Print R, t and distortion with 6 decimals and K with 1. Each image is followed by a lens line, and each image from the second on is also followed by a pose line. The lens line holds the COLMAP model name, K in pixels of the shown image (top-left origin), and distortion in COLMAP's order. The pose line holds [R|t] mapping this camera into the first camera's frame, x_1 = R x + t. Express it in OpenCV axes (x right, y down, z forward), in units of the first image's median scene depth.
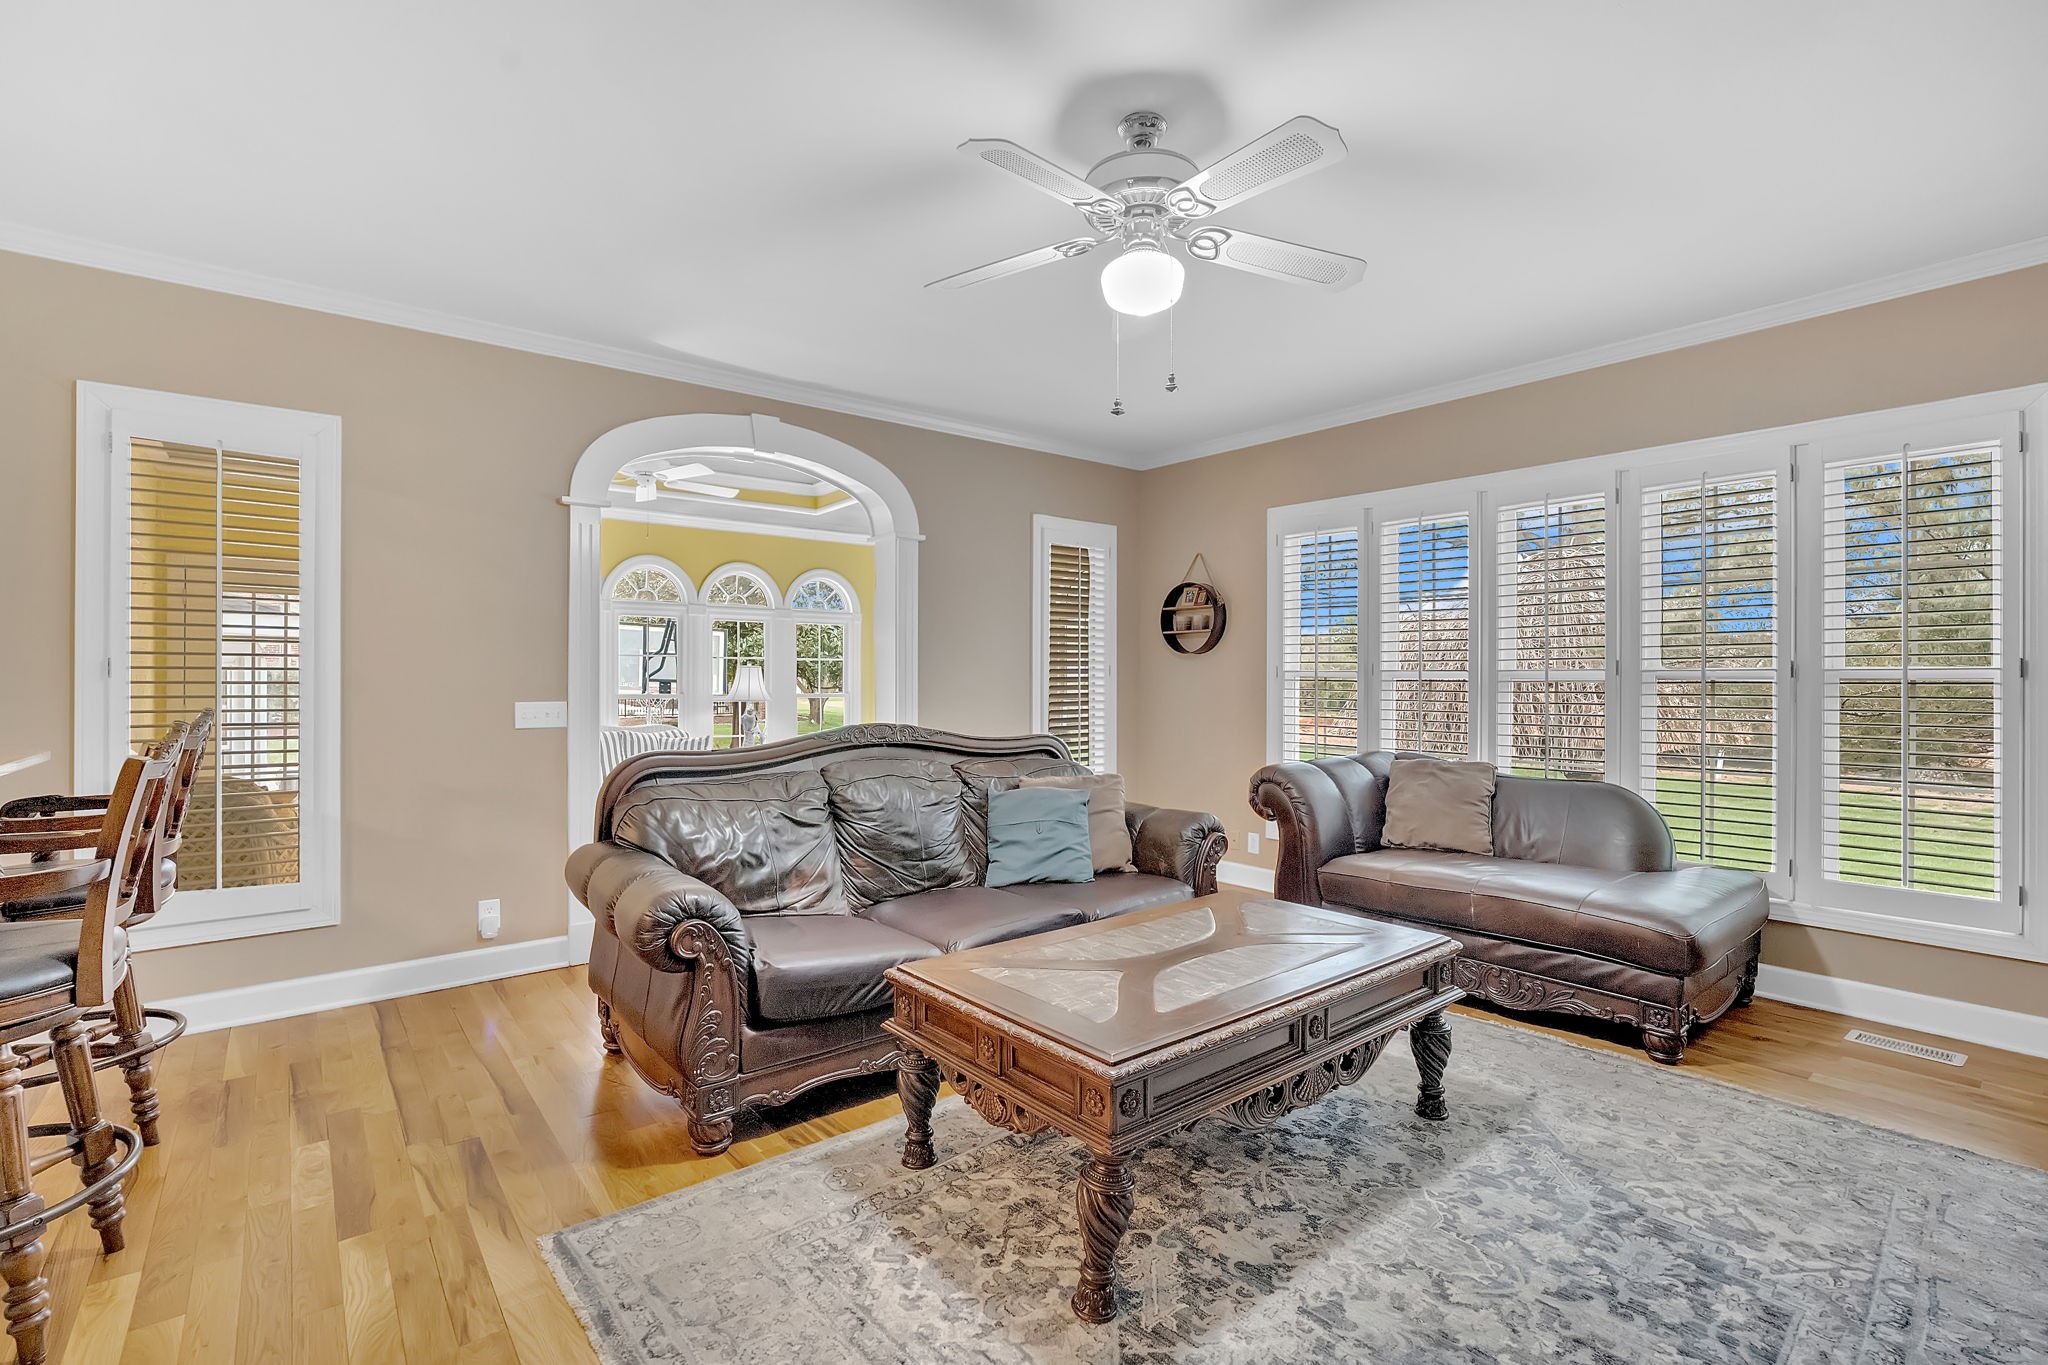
lens RADIAL K [[936.1, 0, 1025.3], [0, 936.1, 676.4], [0, 0, 1]] dist [-0.015766, 0.004371]
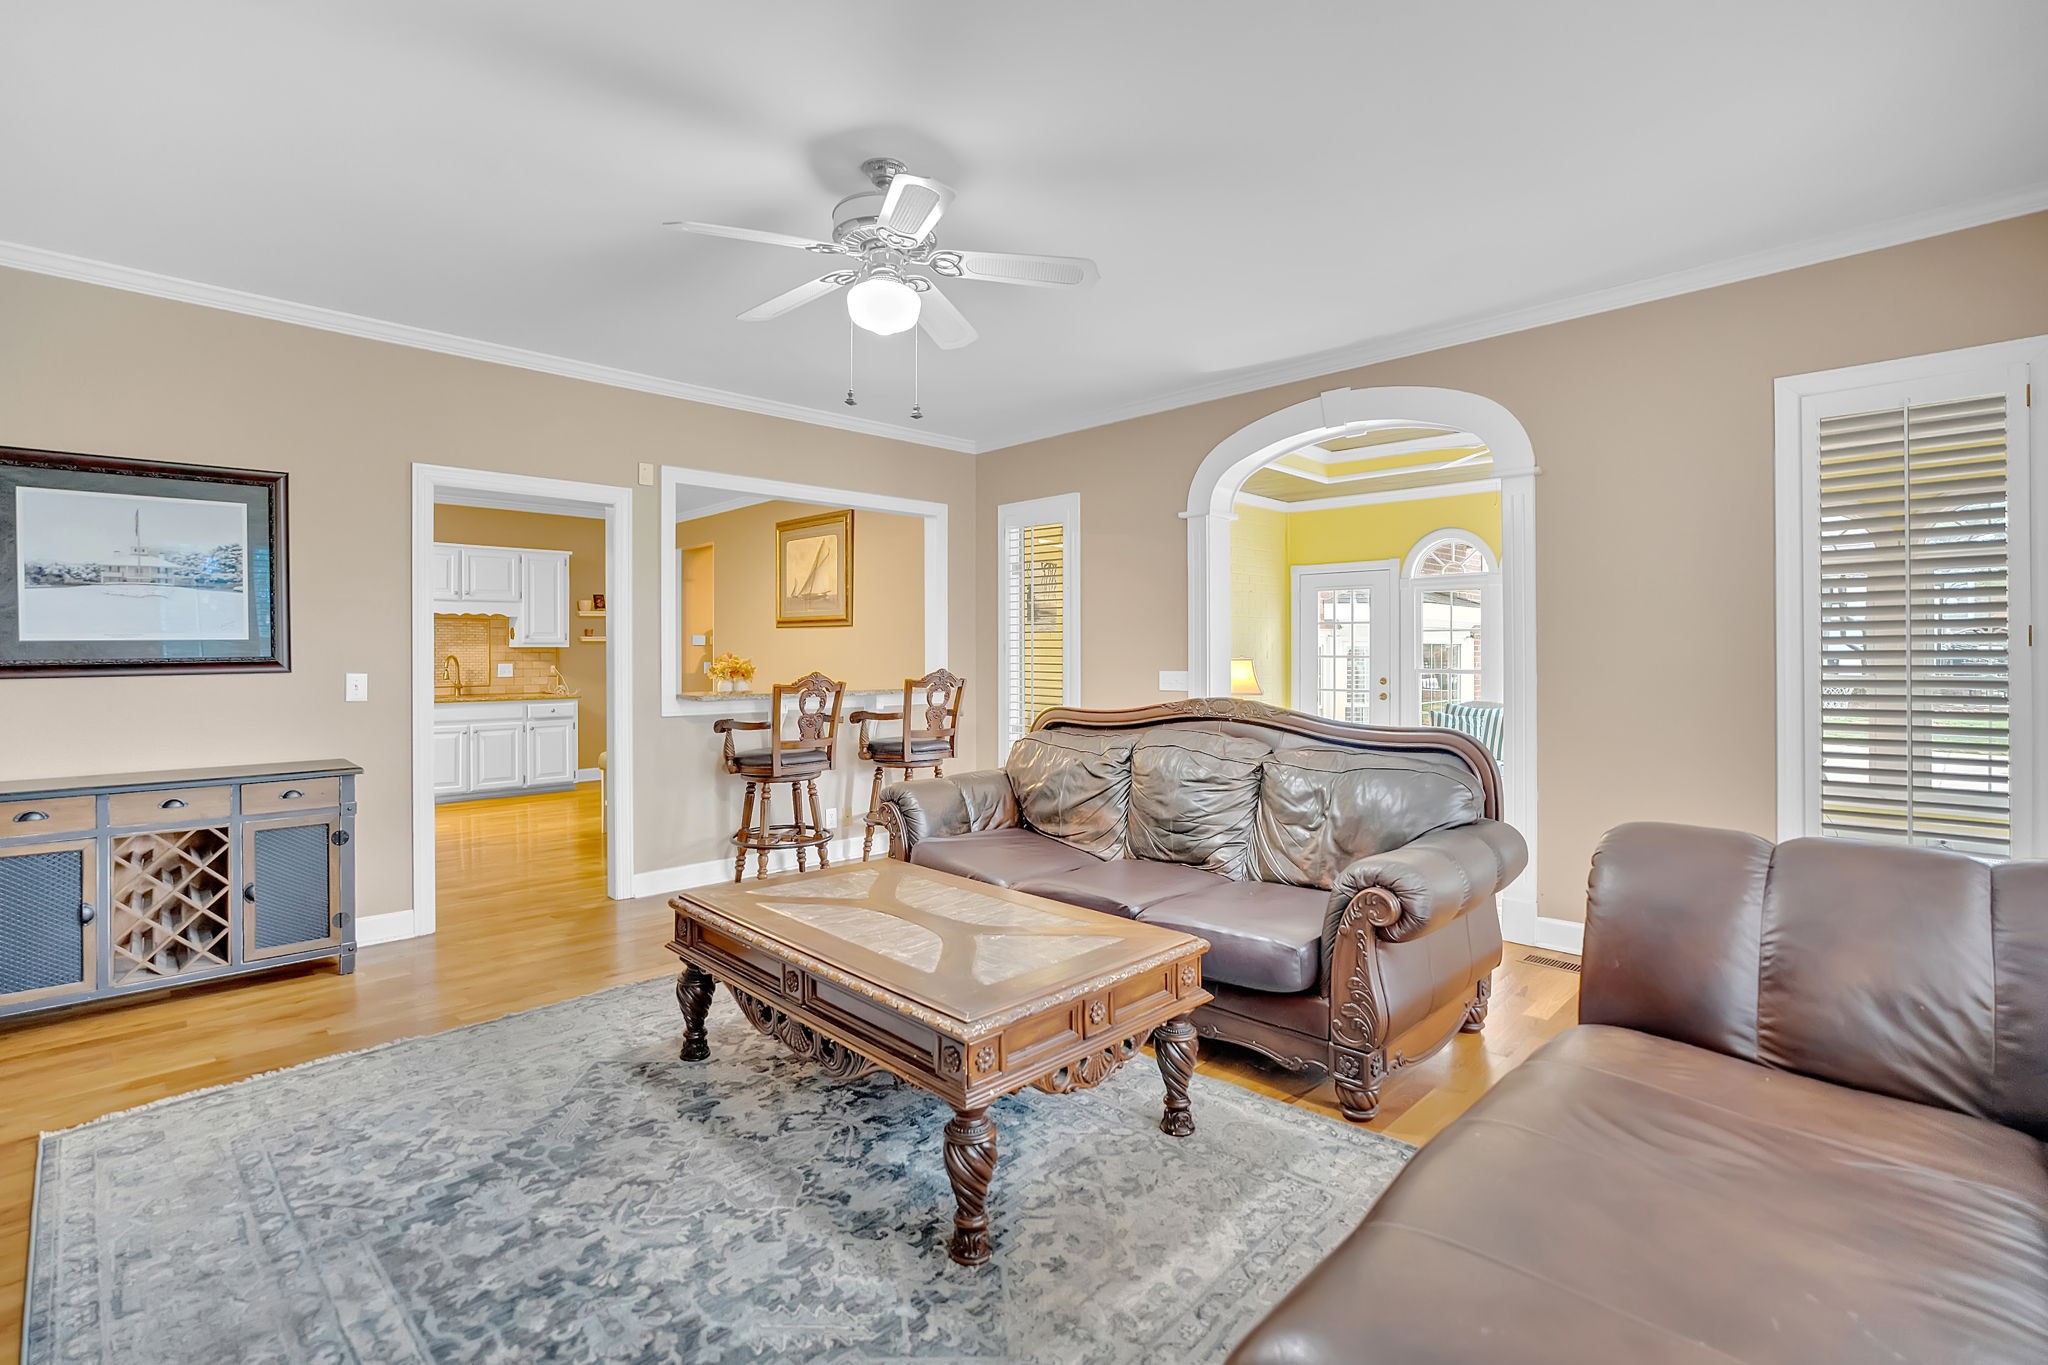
lens RADIAL K [[936.1, 0, 1010.5], [0, 936.1, 652.1], [0, 0, 1]] dist [-0.015766, 0.004371]
pose [[0.076033, 0.000665, -0.997105, 1.381976], [0.000526, 1.000000, 0.000707, -0.000725], [0.997105, -0.000578, 0.076033, 1.158691]]
